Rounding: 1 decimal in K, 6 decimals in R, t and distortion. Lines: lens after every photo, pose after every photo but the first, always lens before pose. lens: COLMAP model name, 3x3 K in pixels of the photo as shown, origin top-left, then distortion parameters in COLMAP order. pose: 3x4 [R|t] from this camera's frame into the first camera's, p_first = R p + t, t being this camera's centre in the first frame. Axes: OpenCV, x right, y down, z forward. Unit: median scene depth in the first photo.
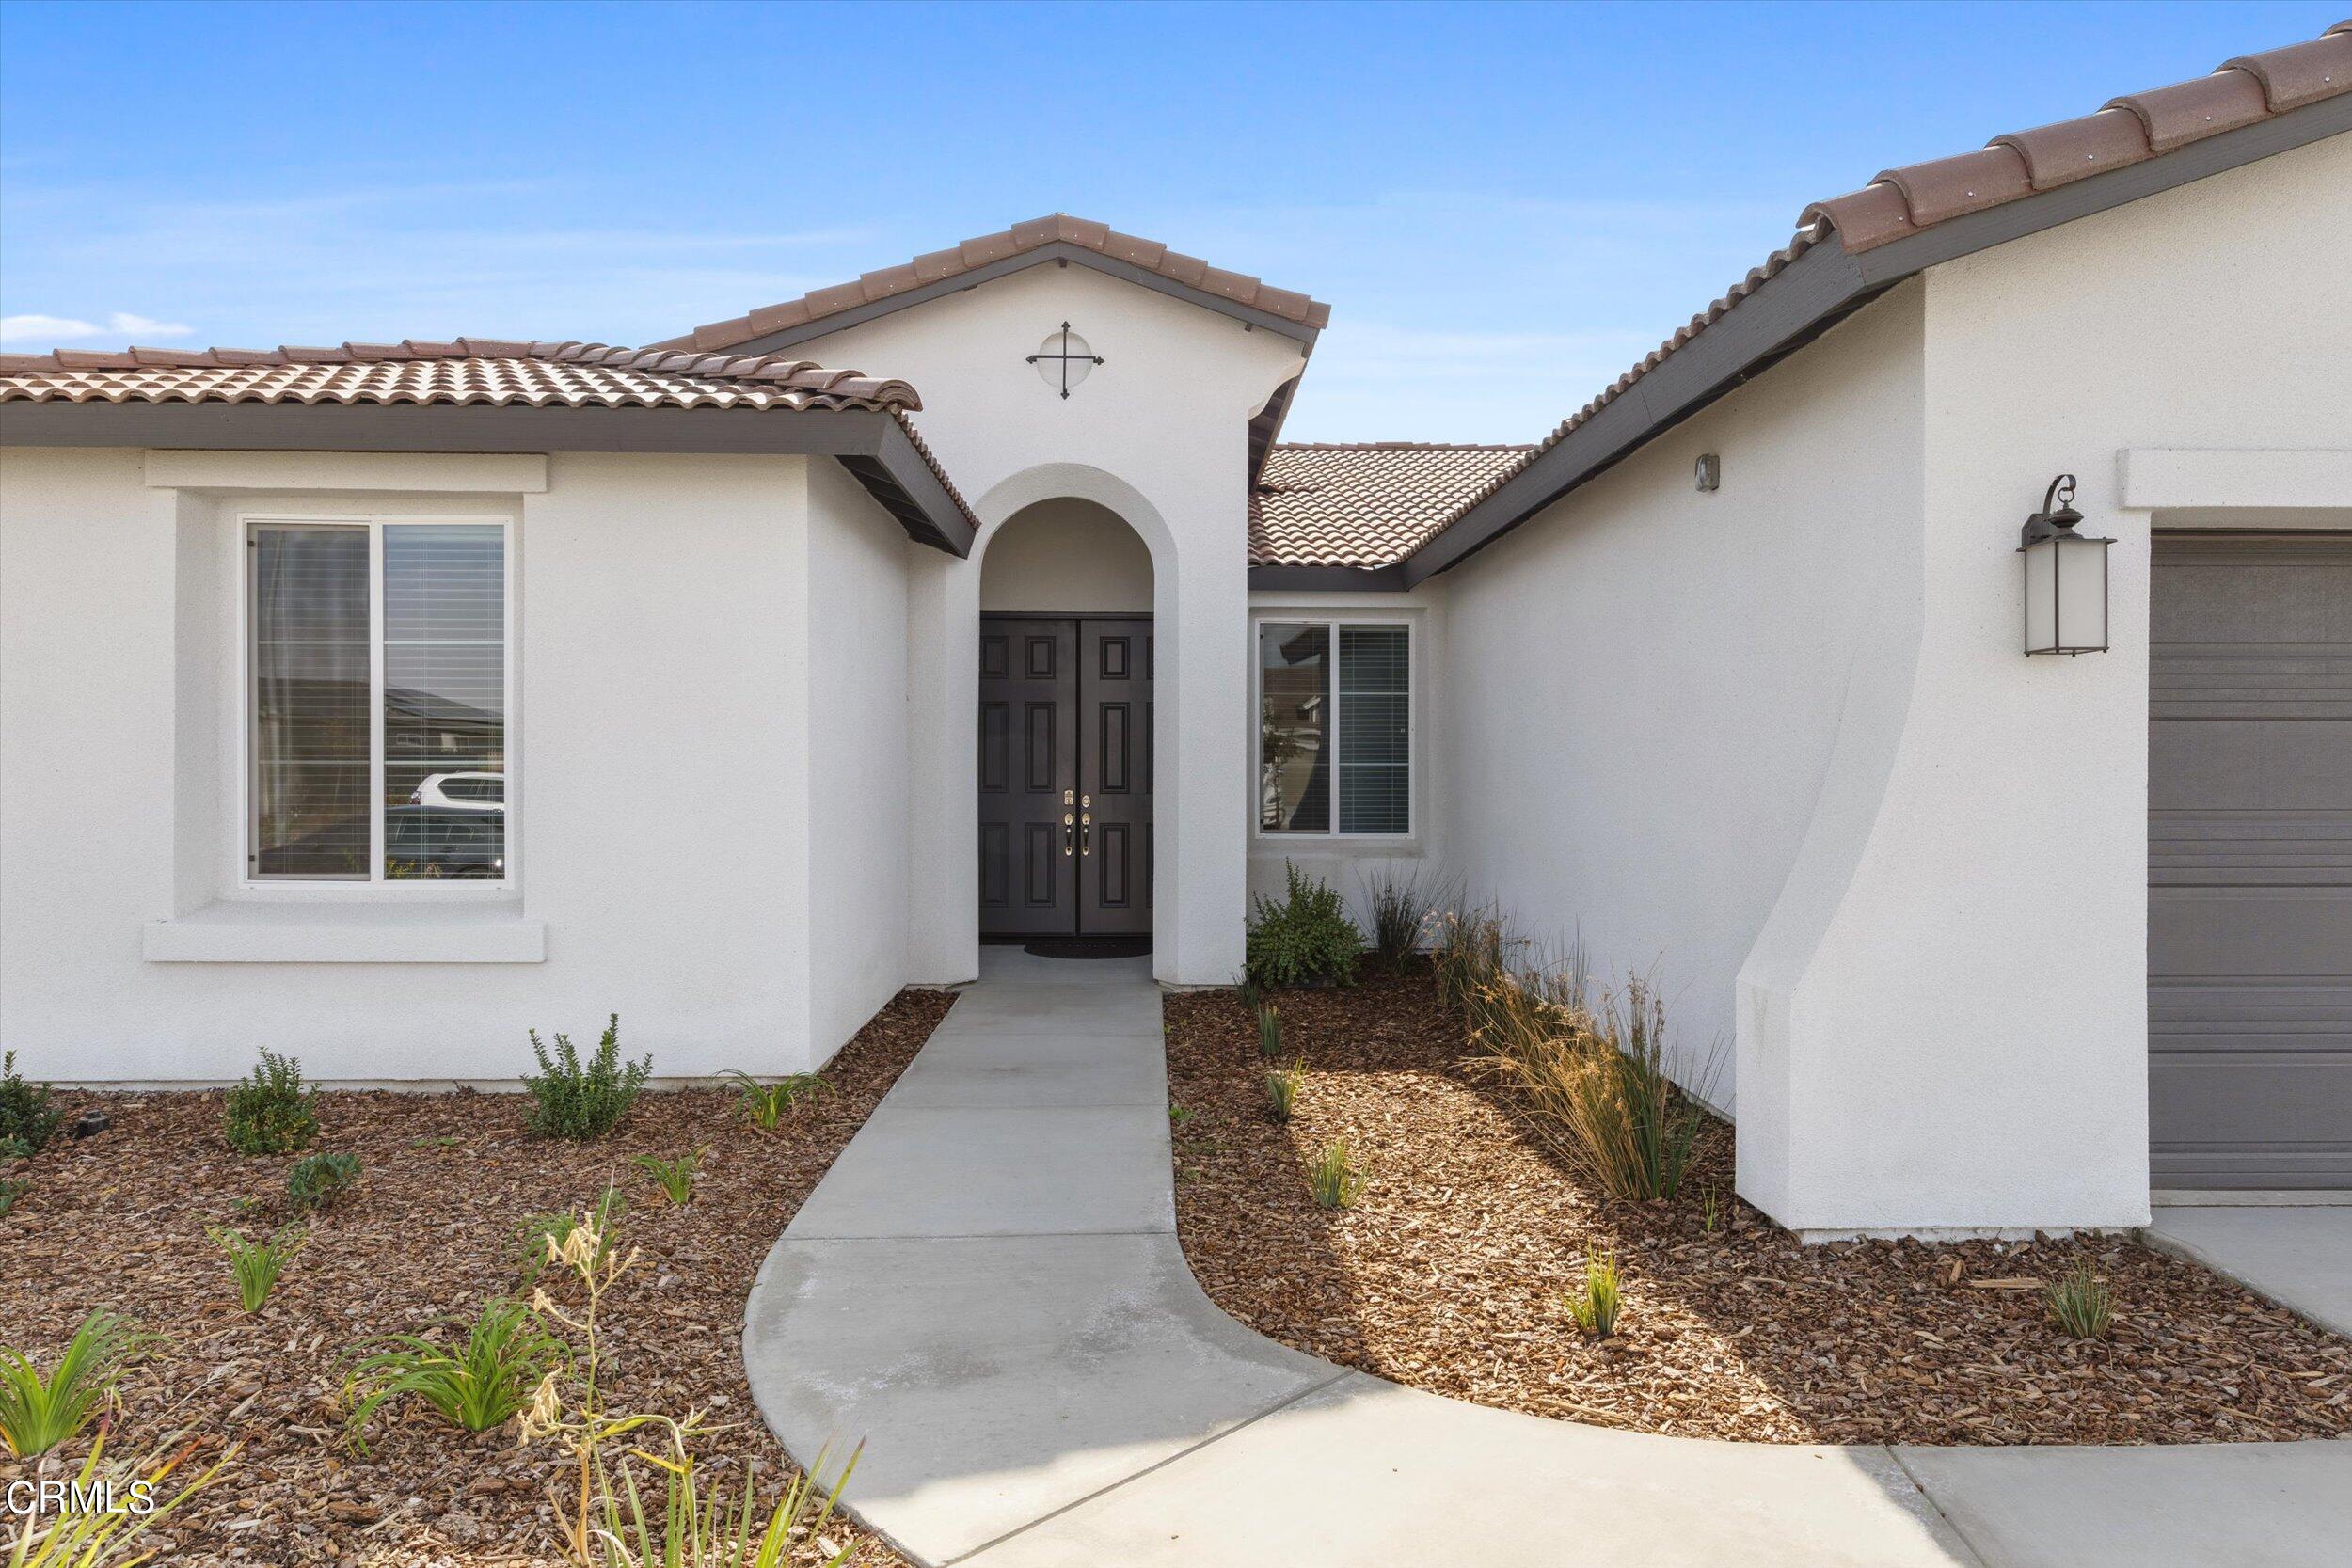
lens RADIAL K [[1445.4, 0, 1206.5], [0, 1445.4, 771.3], [0, 0, 1]] dist [0.000887, 0.000511]
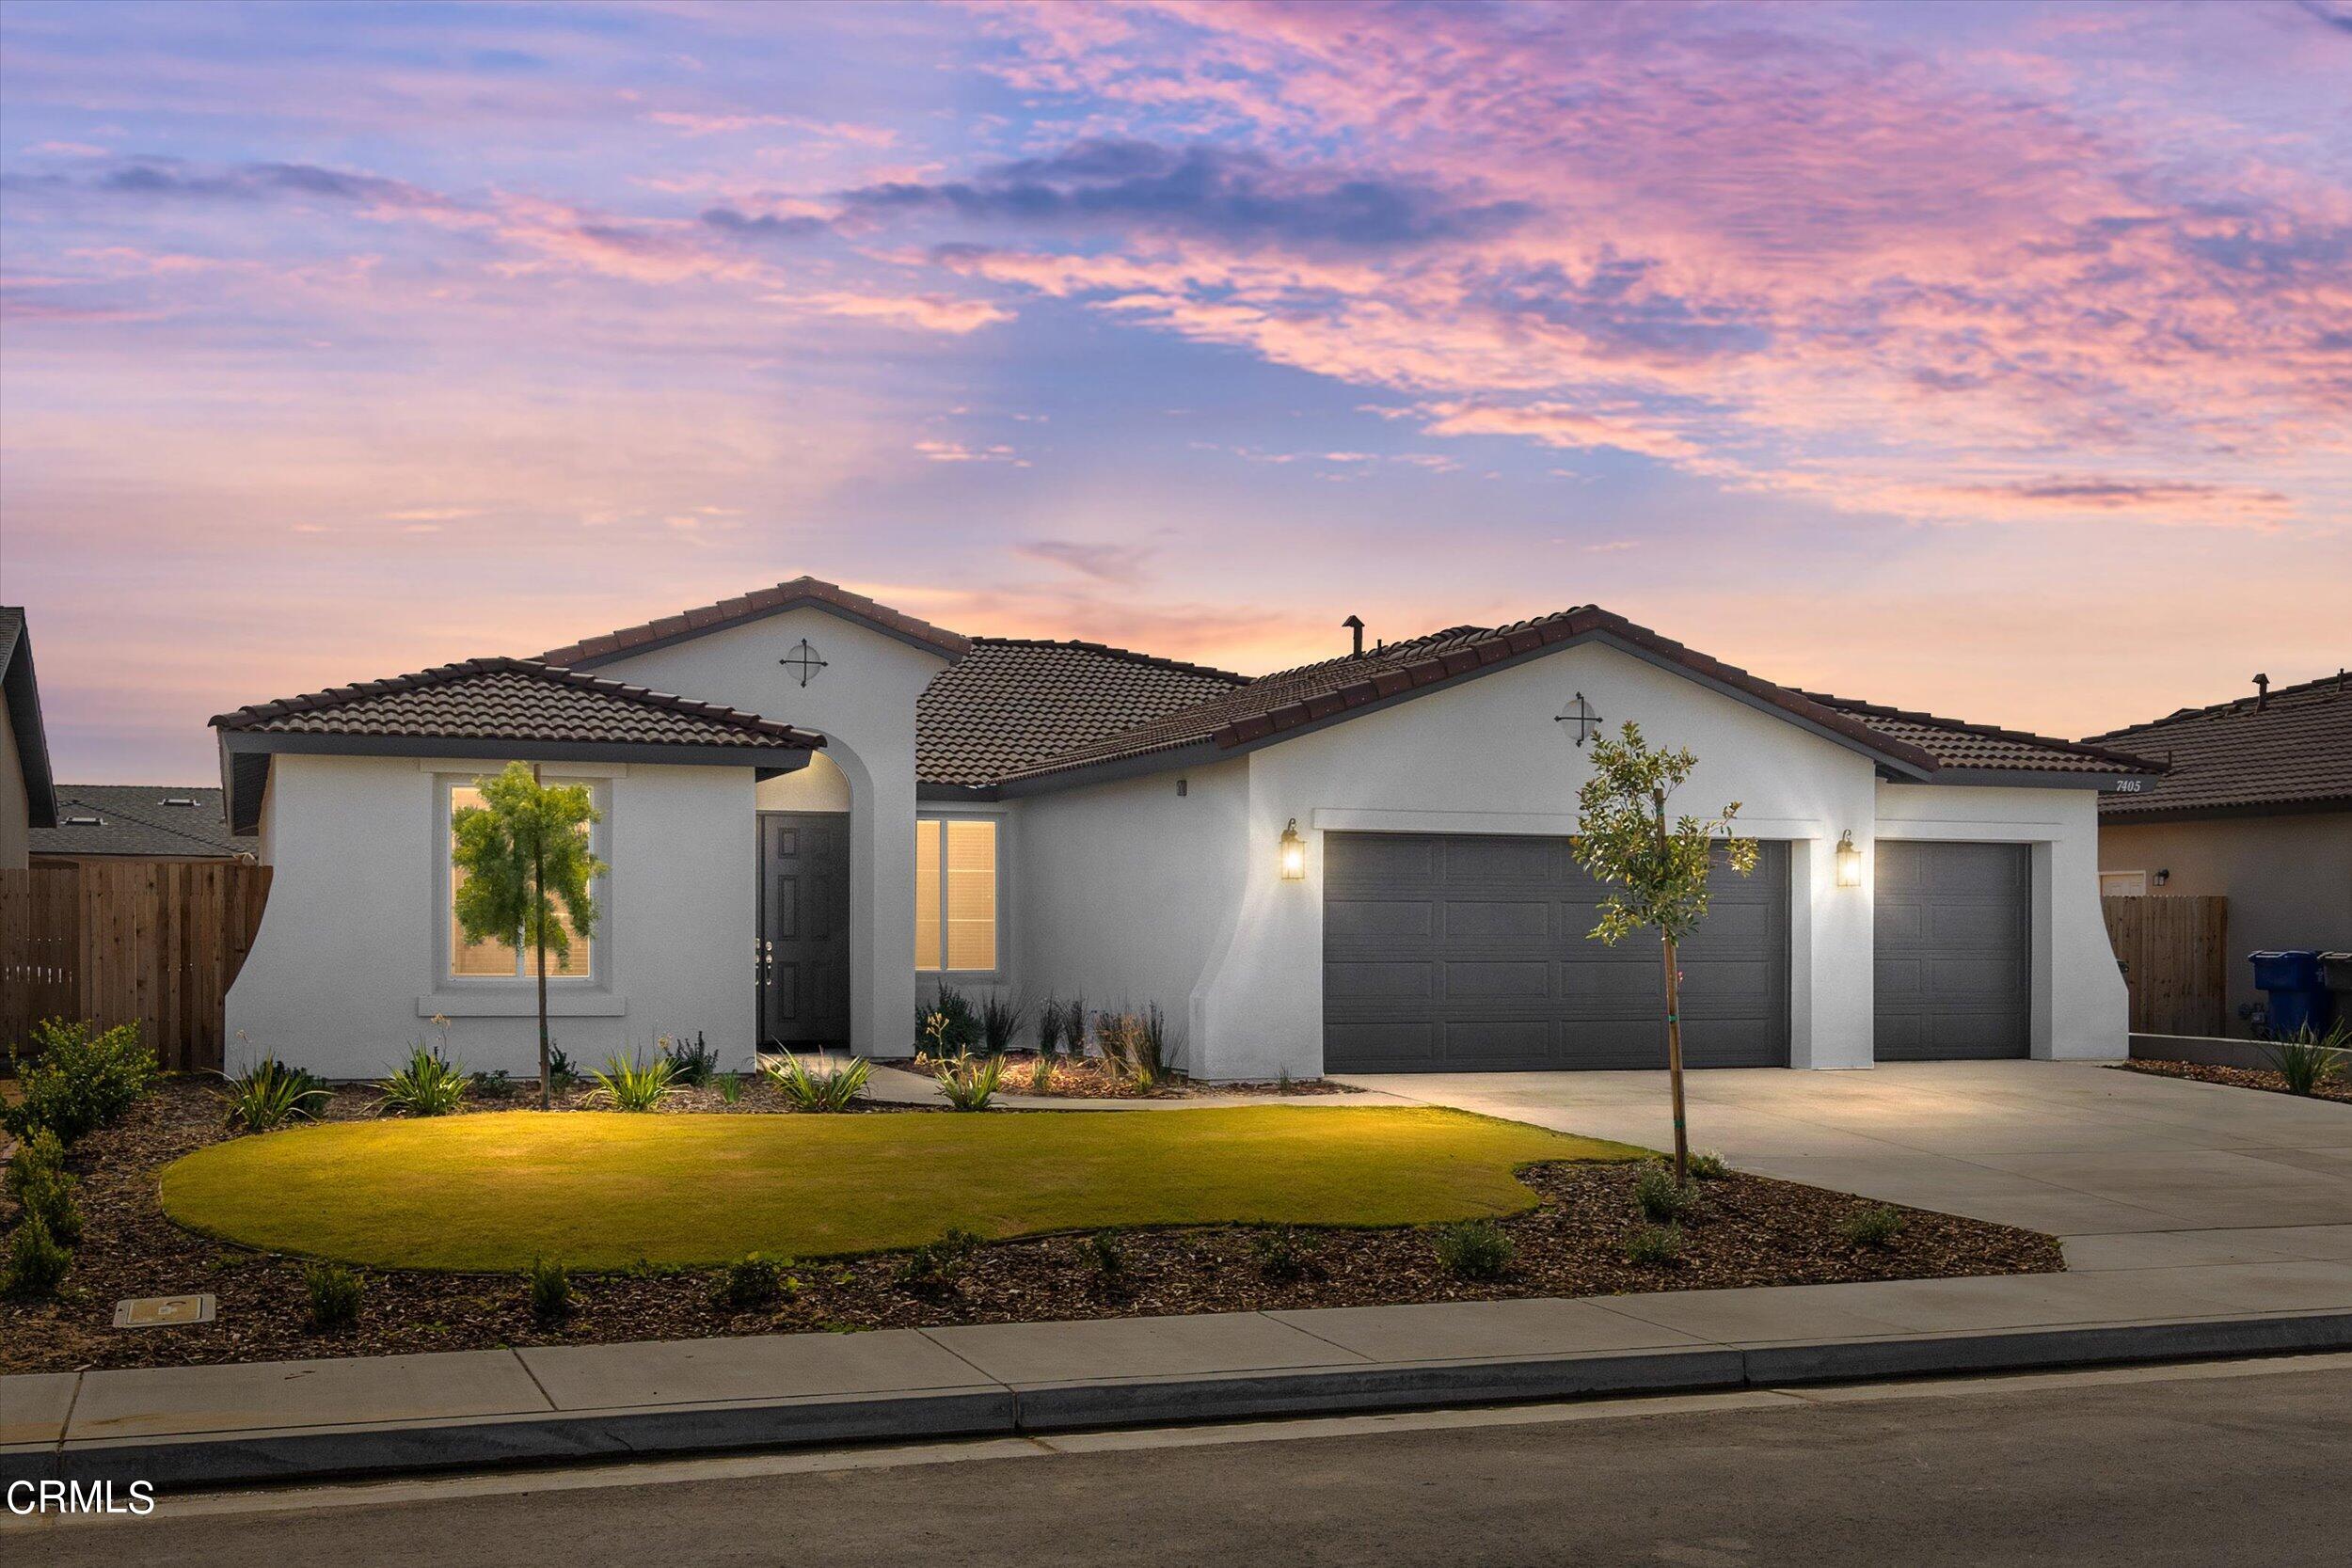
lens RADIAL K [[2679.3, 0, 1172.7], [0, 2679.3, 791.5], [0, 0, 1]] dist [-0.000351, -0.004656]
pose [[0.953326, 0.017969, 0.301407, -0.597059], [-0.000282, 0.998280, -0.058624, 0.028213], [-0.301942, 0.055803, 0.951692, -1.914737]]
